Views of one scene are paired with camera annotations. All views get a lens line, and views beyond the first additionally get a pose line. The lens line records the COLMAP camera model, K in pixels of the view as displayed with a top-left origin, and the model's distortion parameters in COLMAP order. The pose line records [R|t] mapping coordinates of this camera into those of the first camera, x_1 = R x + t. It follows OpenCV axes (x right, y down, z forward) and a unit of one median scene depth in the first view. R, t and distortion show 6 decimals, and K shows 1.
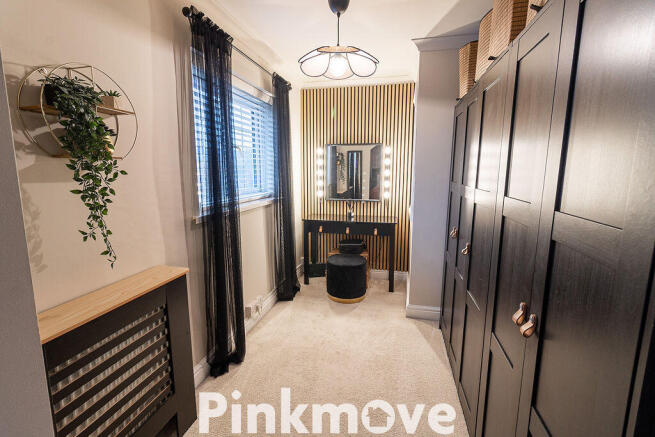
lens RADIAL K [[303.1, 0, 329.1], [0, 303.1, 218.5], [0, 0, 1]] dist [-0.001538, 0.001091]
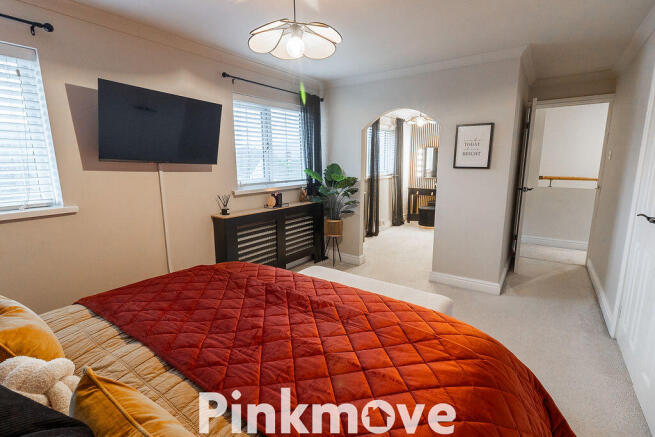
lens RADIAL K [[303.1, 0, 326.8], [0, 303.1, 218.8], [0, 0, 1]] dist [-0.001538, 0.001091]
pose [[0.923037, 0.059593, -0.380067, 0.202029], [-0.046152, 0.997948, 0.044387, 0.156183], [0.381932, -0.023430, 0.923893, -1.090247]]
